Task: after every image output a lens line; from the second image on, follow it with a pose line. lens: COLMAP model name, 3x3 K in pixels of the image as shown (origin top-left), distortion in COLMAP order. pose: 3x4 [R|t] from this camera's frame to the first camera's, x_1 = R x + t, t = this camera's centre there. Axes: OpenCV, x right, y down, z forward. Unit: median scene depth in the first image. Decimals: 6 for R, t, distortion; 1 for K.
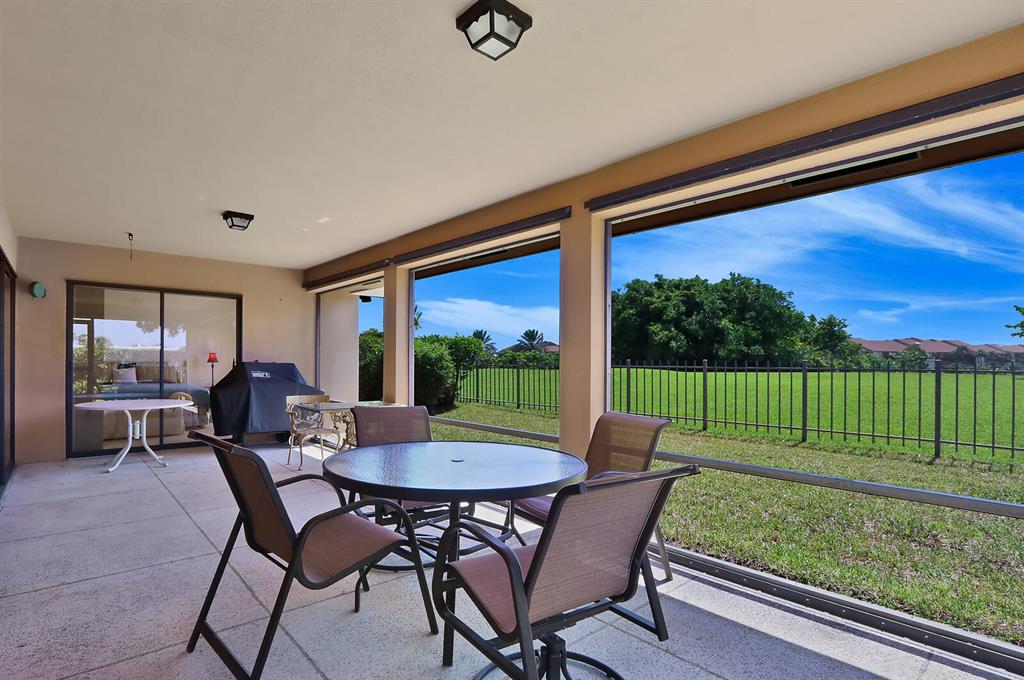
lens RADIAL K [[494.7, 0, 502.8], [0, 494.7, 364.0], [0, 0, 1]] dist [0.003608, -0.000035]
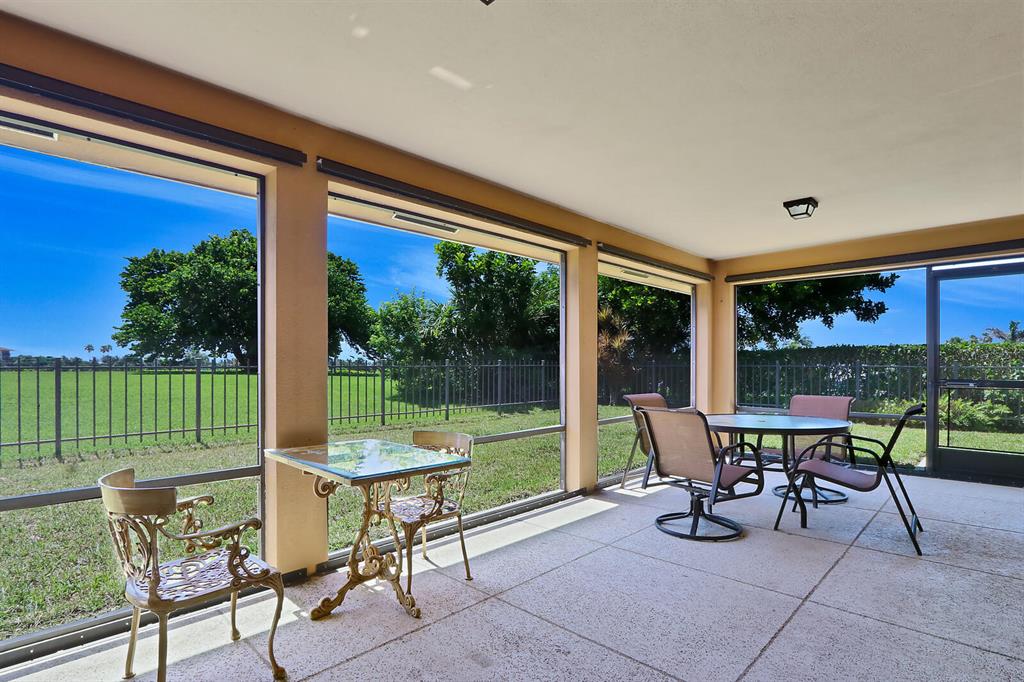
lens RADIAL K [[494.7, 0, 502.8], [0, 494.7, 365.0], [0, 0, 1]] dist [0.003608, -0.000035]
pose [[-0.012213, -0.001379, 0.999924, -0.354816], [-0.003717, 0.999992, 0.001334, 0.000507], [-0.999919, -0.003700, -0.012218, 0.388080]]
